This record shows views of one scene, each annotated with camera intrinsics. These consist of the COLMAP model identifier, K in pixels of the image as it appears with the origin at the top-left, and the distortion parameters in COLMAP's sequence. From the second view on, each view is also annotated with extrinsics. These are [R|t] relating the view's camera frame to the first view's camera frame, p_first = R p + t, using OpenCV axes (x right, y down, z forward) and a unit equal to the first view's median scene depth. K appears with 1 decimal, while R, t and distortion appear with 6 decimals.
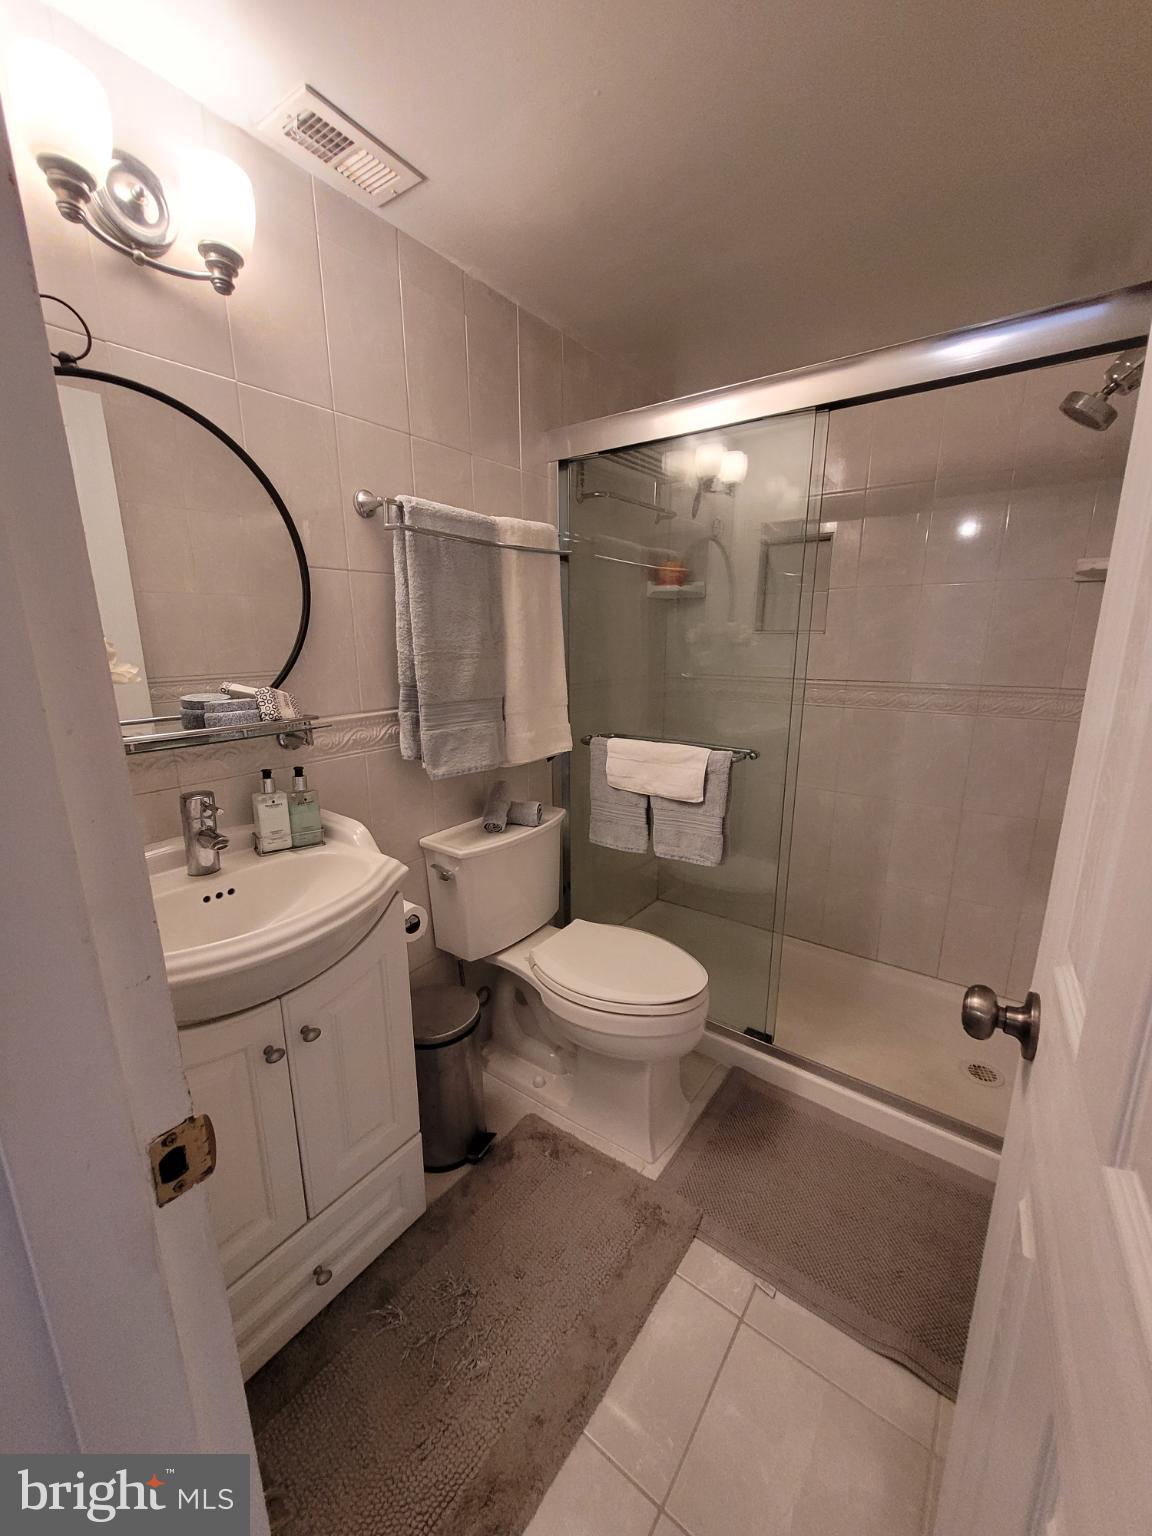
lens RADIAL K [[597.9, 0, 571.5], [0, 597.9, 770.8], [0, 0, 1]] dist [0.005056, -0.001868]
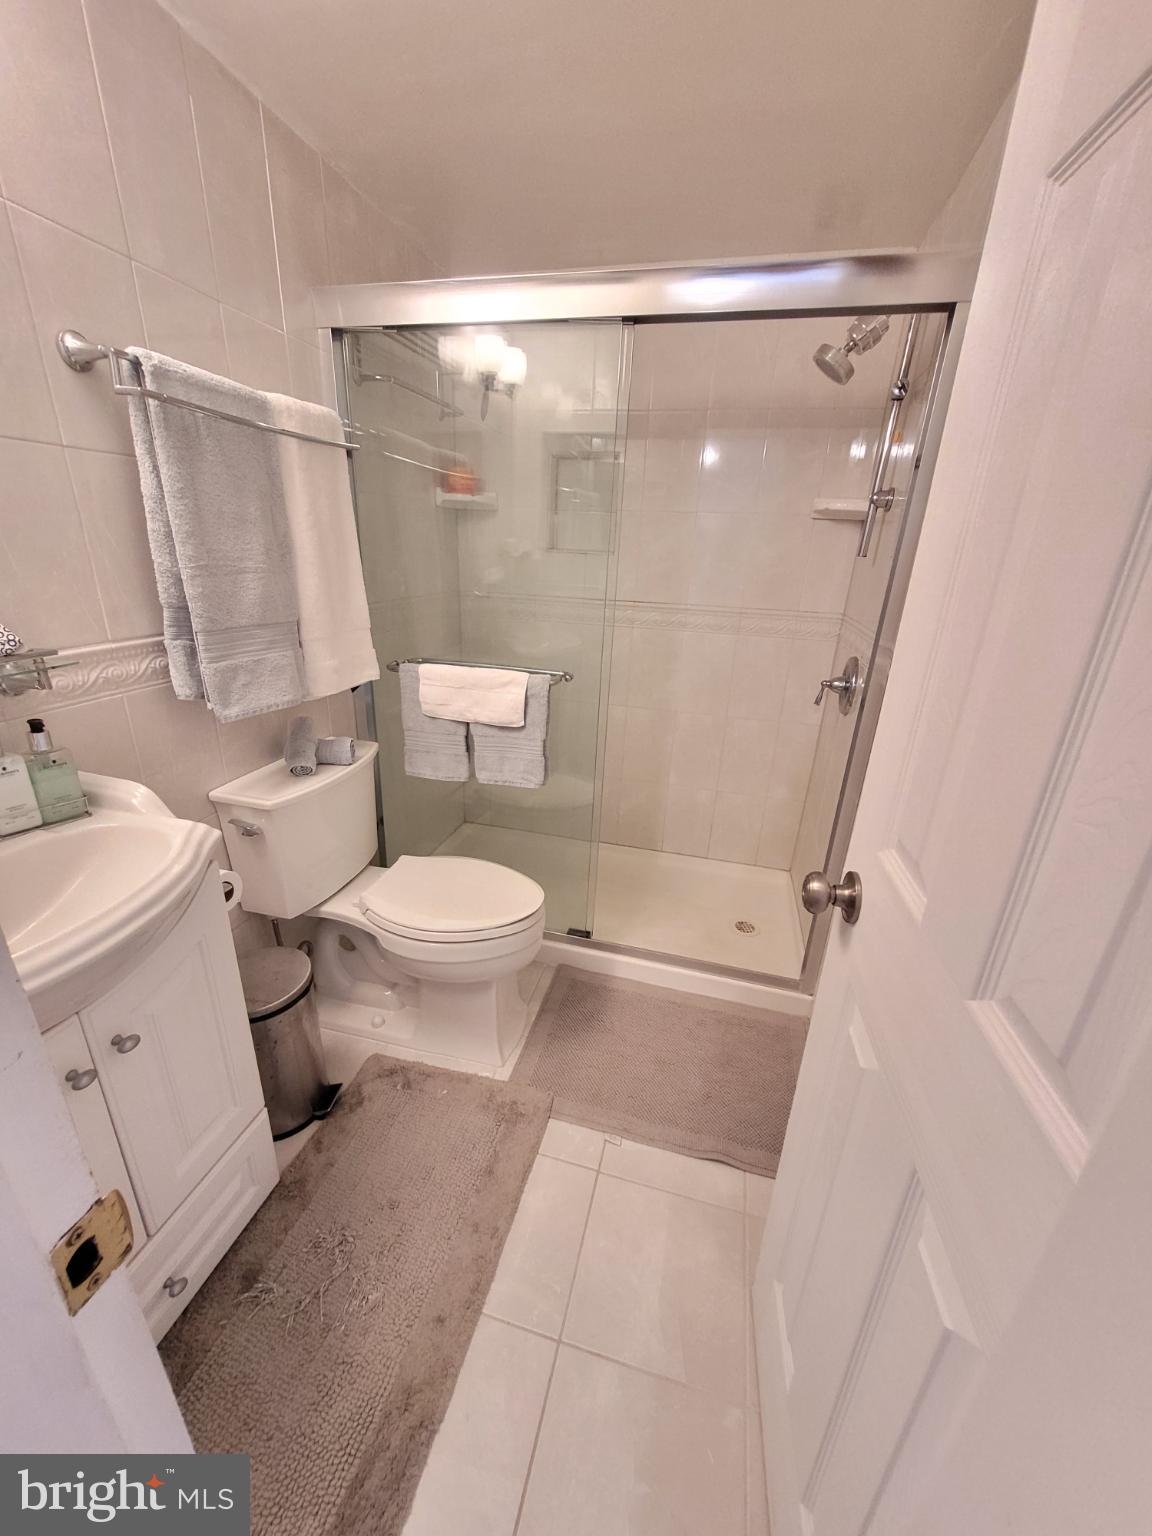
lens RADIAL K [[597.9, 0, 571.5], [0, 597.9, 772.2], [0, 0, 1]] dist [0.005056, -0.001868]
pose [[0.926514, -0.094335, 0.364243, -0.098308], [0.041702, 0.987842, 0.149762, -0.022994], [-0.373943, -0.123567, 0.919183, 0.038447]]
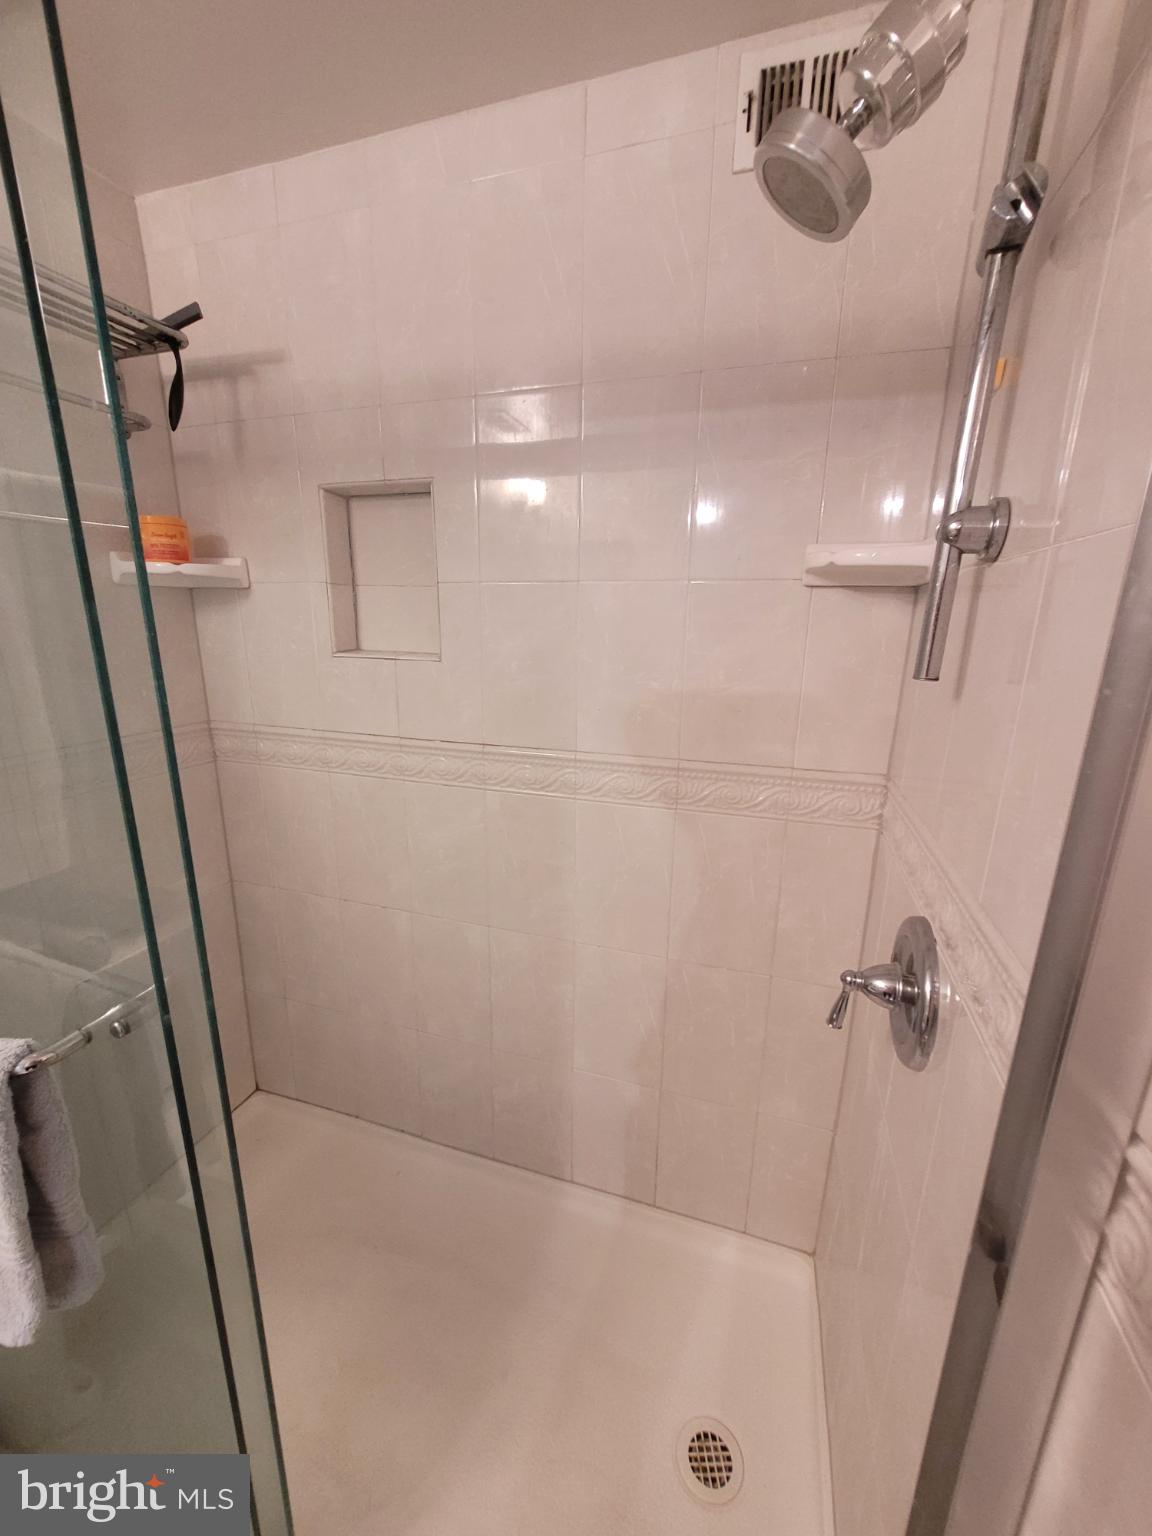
lens RADIAL K [[597.9, 0, 579.4], [0, 597.9, 765.2], [0, 0, 1]] dist [0.005056, -0.001868]
pose [[0.946072, -0.061546, 0.318056, 0.575778], [0.055705, 0.998070, 0.027437, -0.223697], [-0.319131, -0.008240, 0.947675, 0.682212]]
